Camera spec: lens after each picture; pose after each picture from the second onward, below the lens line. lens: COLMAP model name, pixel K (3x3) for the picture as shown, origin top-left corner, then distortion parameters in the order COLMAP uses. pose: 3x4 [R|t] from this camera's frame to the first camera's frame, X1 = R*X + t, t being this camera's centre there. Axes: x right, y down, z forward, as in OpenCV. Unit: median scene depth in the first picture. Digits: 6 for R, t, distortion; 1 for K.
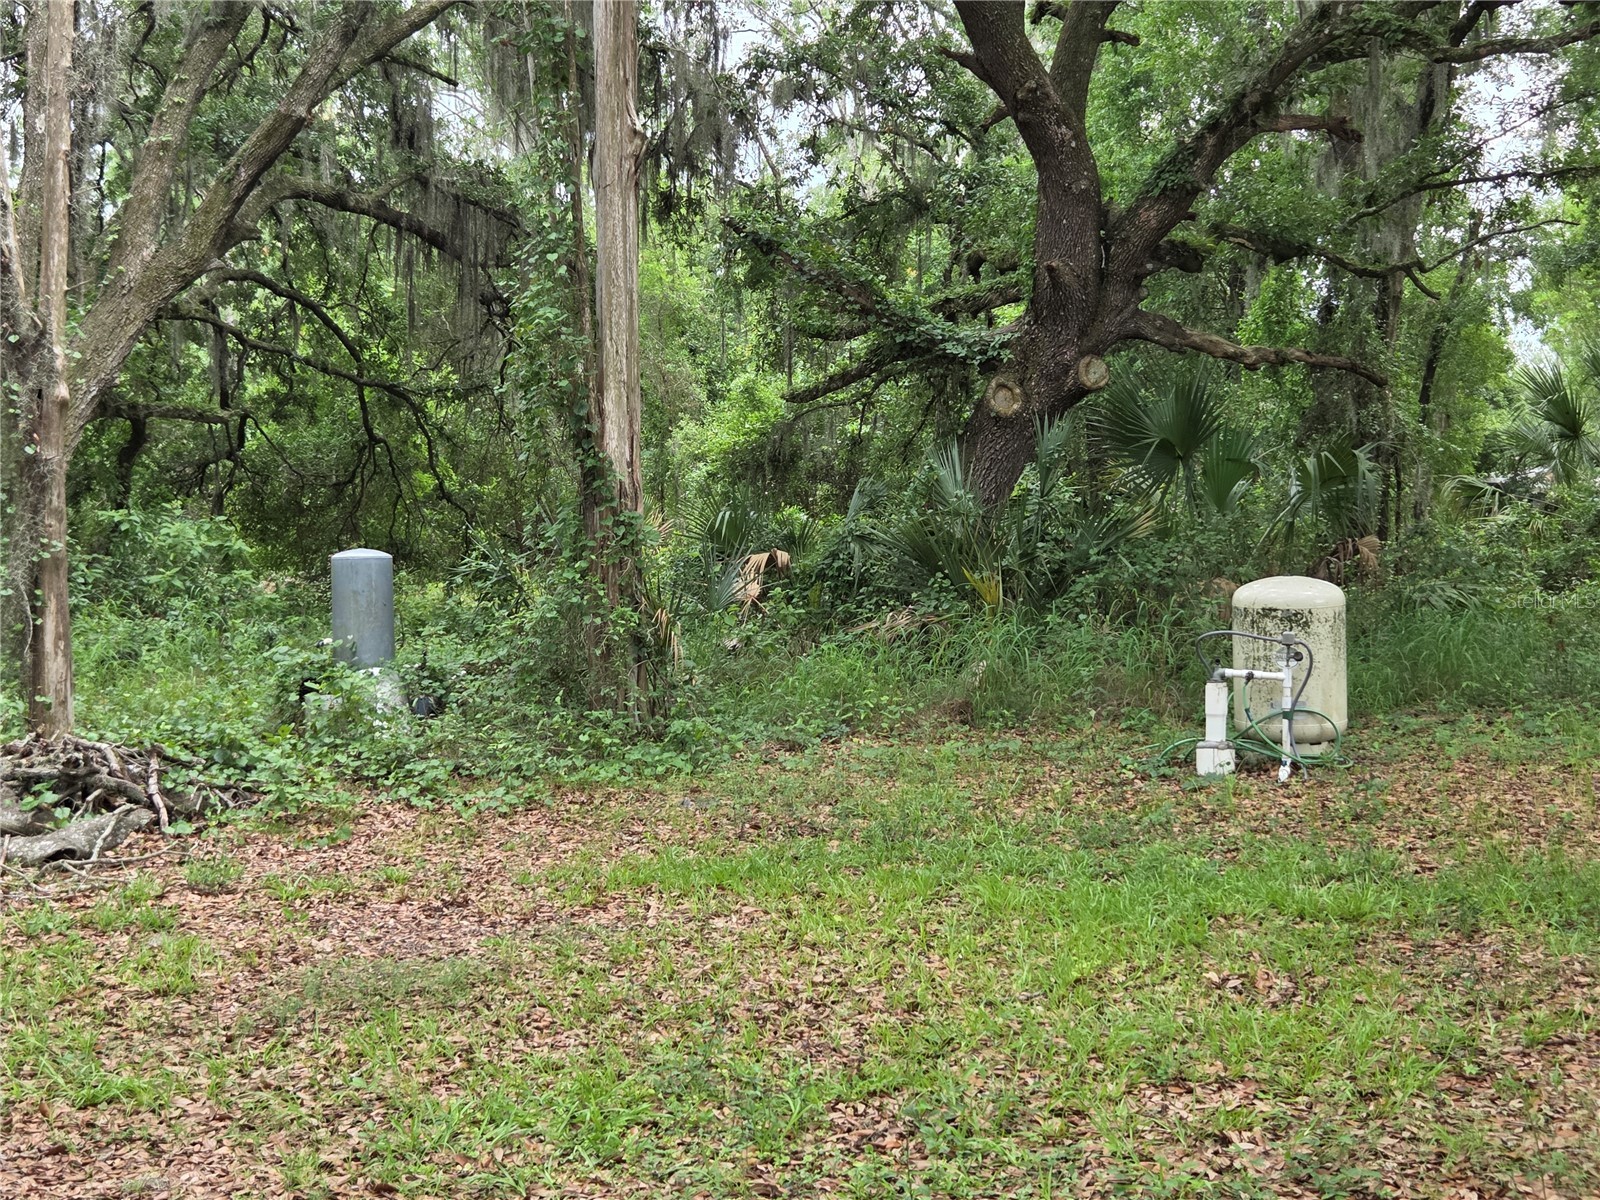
lens RADIAL K [[2372.5, 0, 801.4], [0, 2372.5, 600.5], [0, 0, 1]] dist [0.047446, 0.000000]
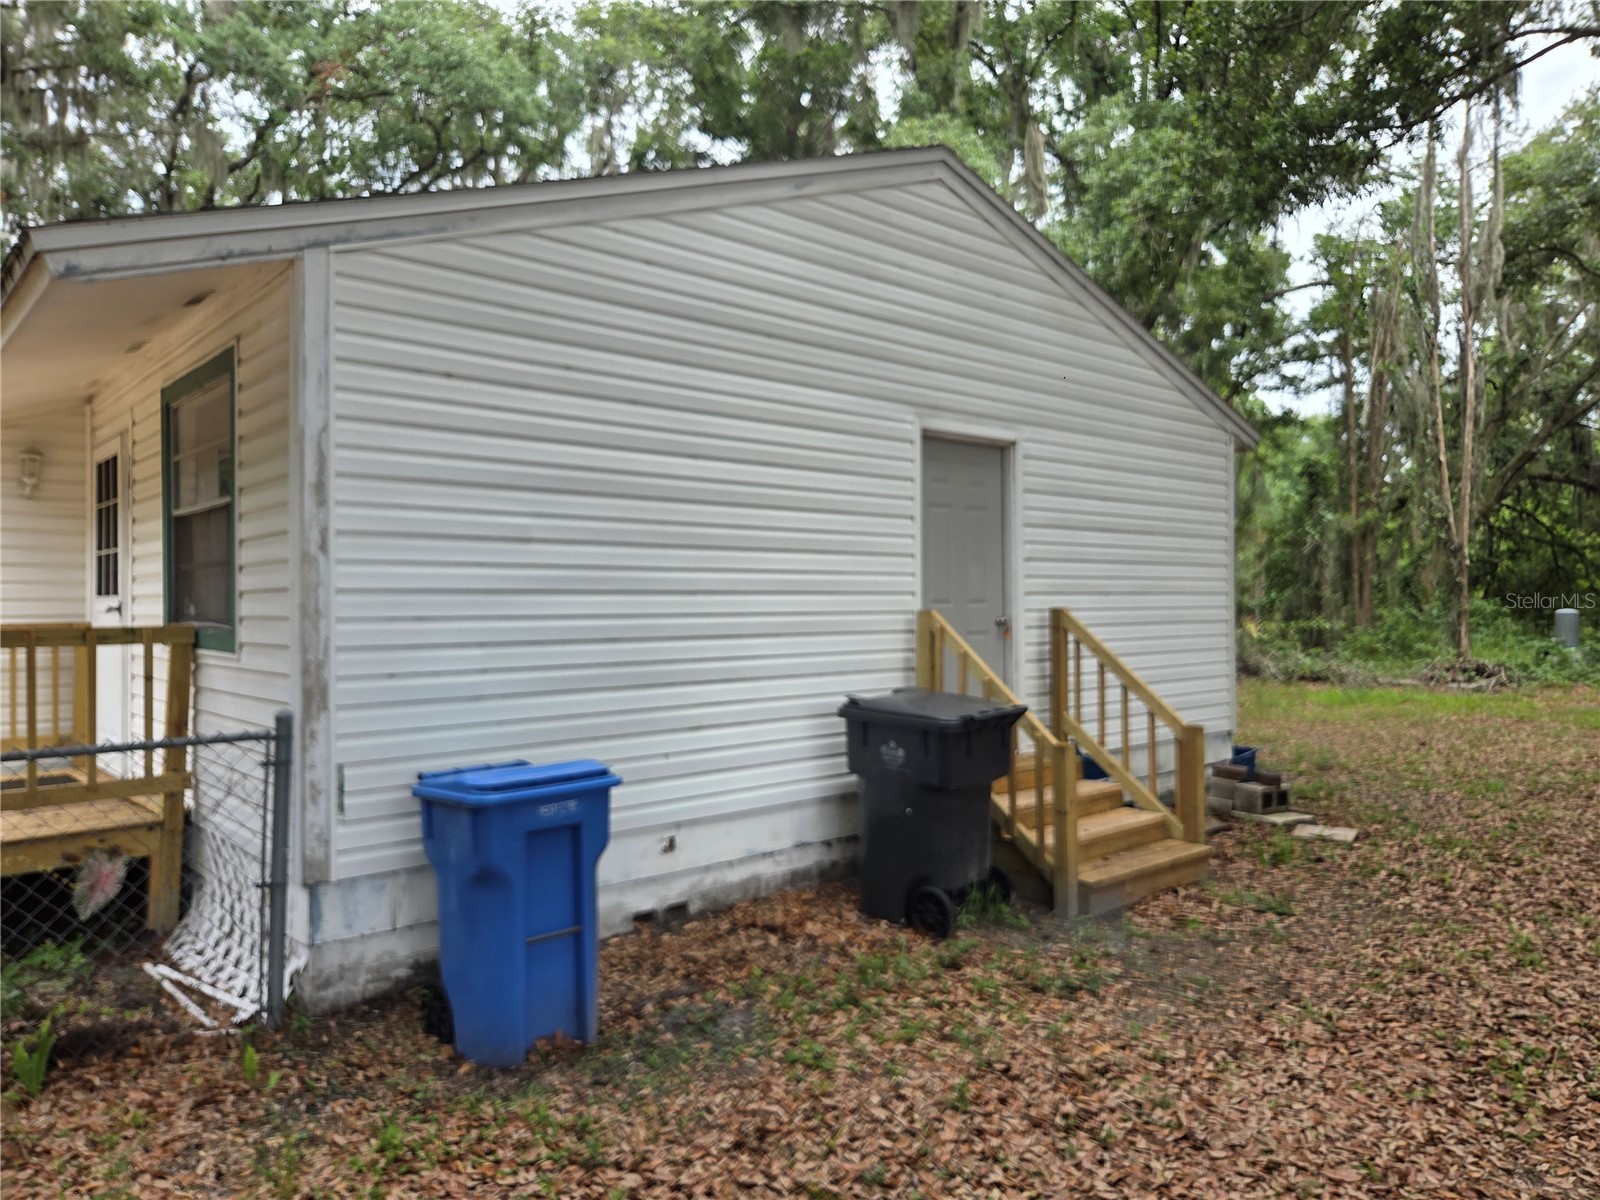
lens RADIAL K [[1086.2, 0, 807.8], [0, 1086.2, 605.8], [0, 0, 1]] dist [0.069569, -0.036987]
pose [[0.729372, 0.020164, -0.683820, 0.048528], [-0.035677, 0.999326, -0.008586, 0.011913], [0.683186, 0.030659, 0.729600, -0.426146]]
